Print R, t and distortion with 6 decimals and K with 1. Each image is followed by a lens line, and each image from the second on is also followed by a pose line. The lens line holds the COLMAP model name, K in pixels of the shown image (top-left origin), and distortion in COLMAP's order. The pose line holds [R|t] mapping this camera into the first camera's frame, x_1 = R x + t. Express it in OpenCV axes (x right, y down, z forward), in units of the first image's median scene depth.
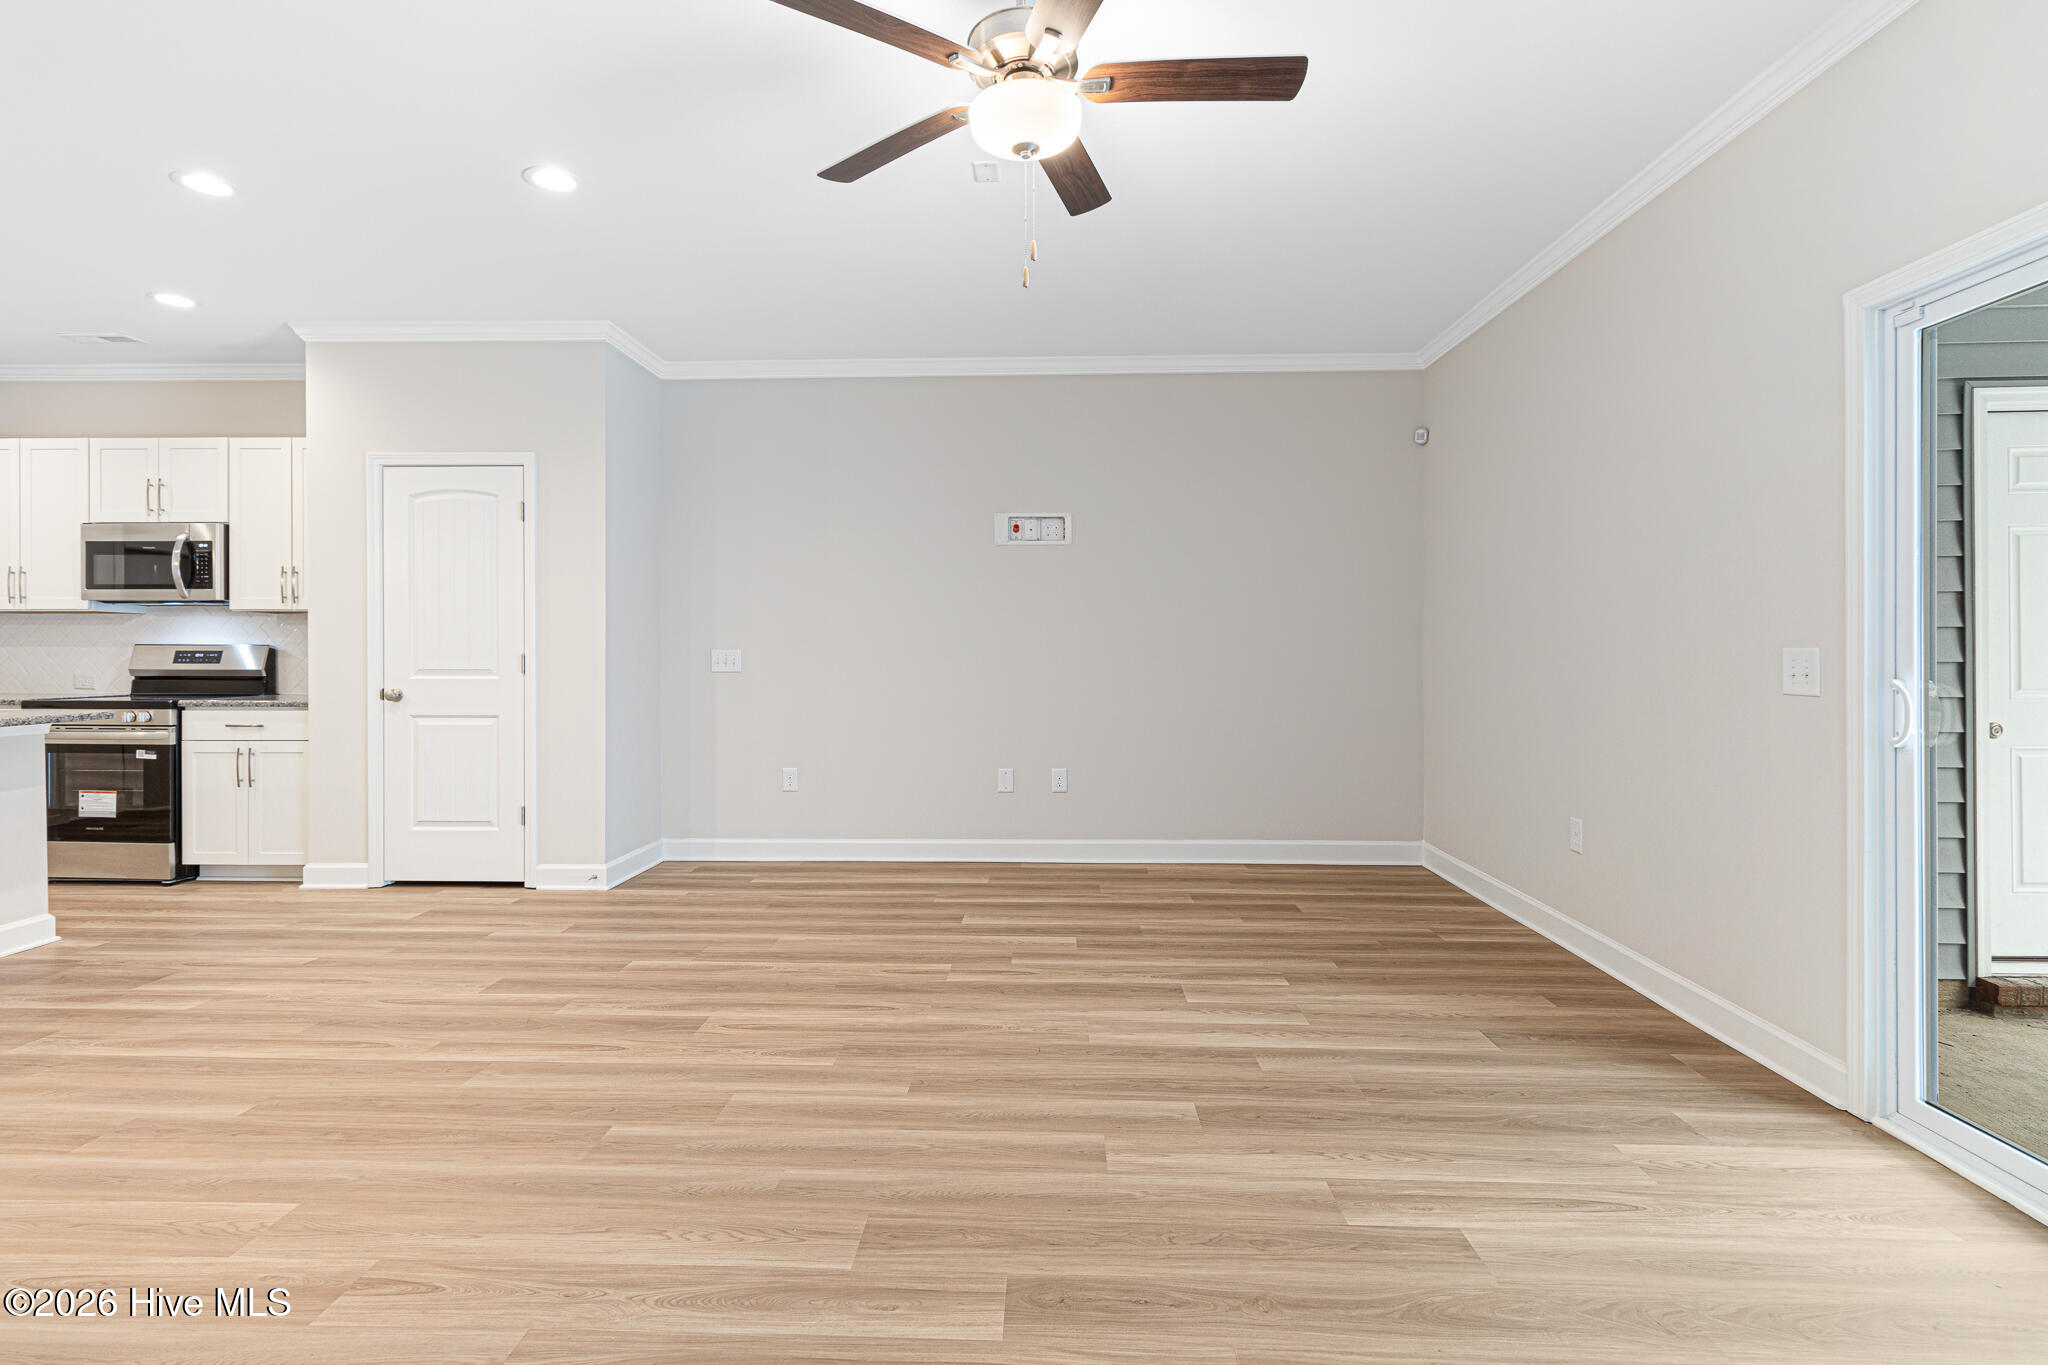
lens RADIAL K [[964.3, 0, 1019.2], [0, 964.3, 651.4], [0, 0, 1]] dist [0.008750, -0.000508]
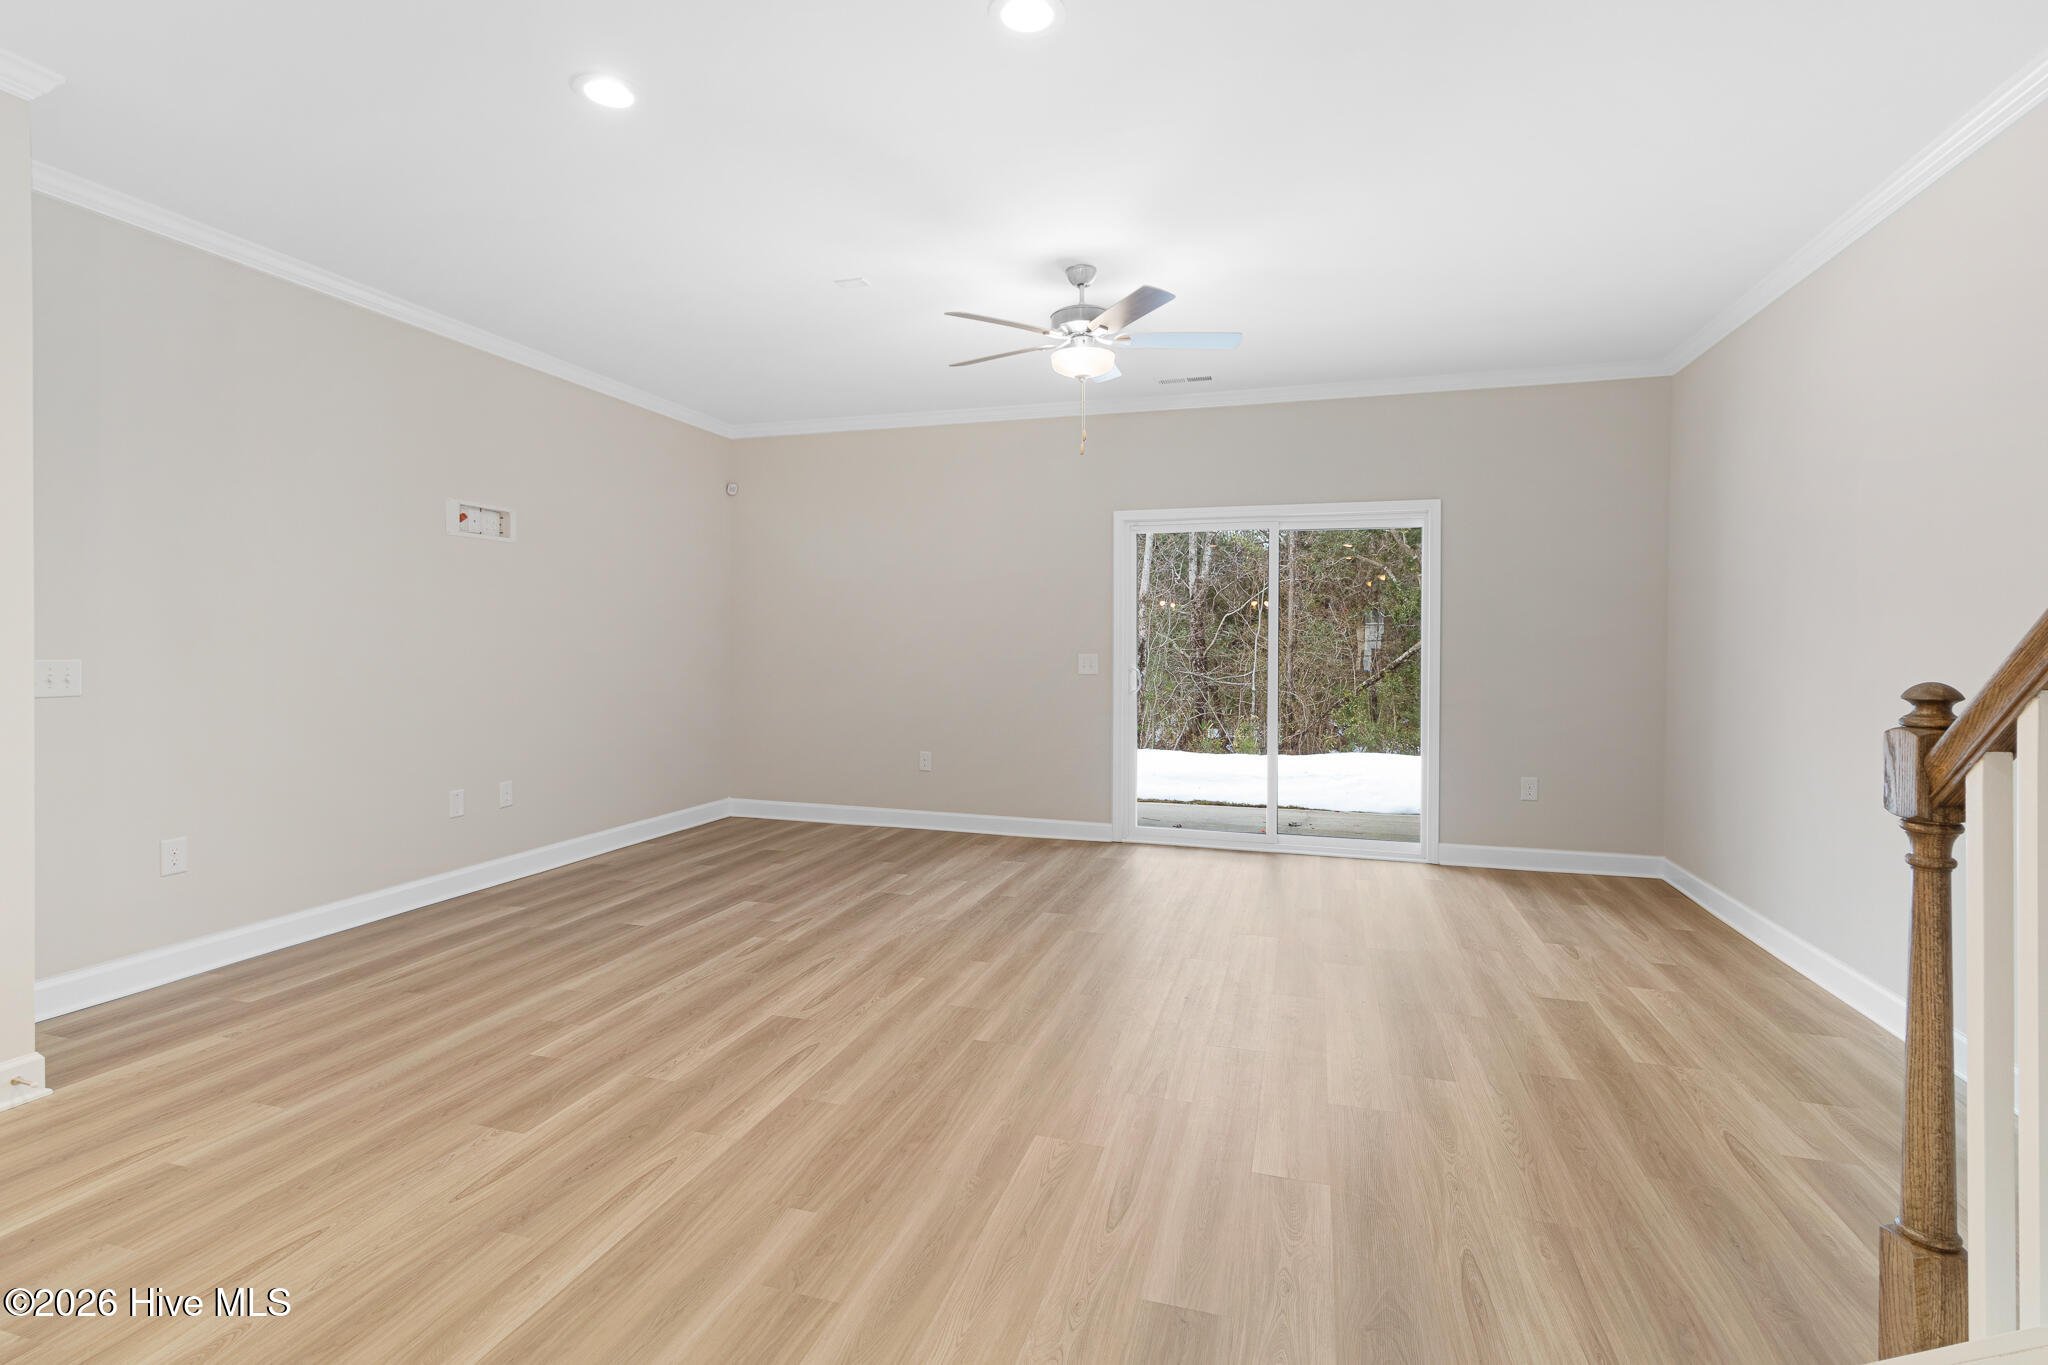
lens RADIAL K [[964.3, 0, 1021.8], [0, 964.3, 647.3], [0, 0, 1]] dist [0.008750, -0.000508]
pose [[0.254530, -0.001856, 0.967063, -0.810172], [-0.003015, 0.999992, 0.002712, -0.013781], [-0.967060, -0.003606, 0.254522, 0.308314]]
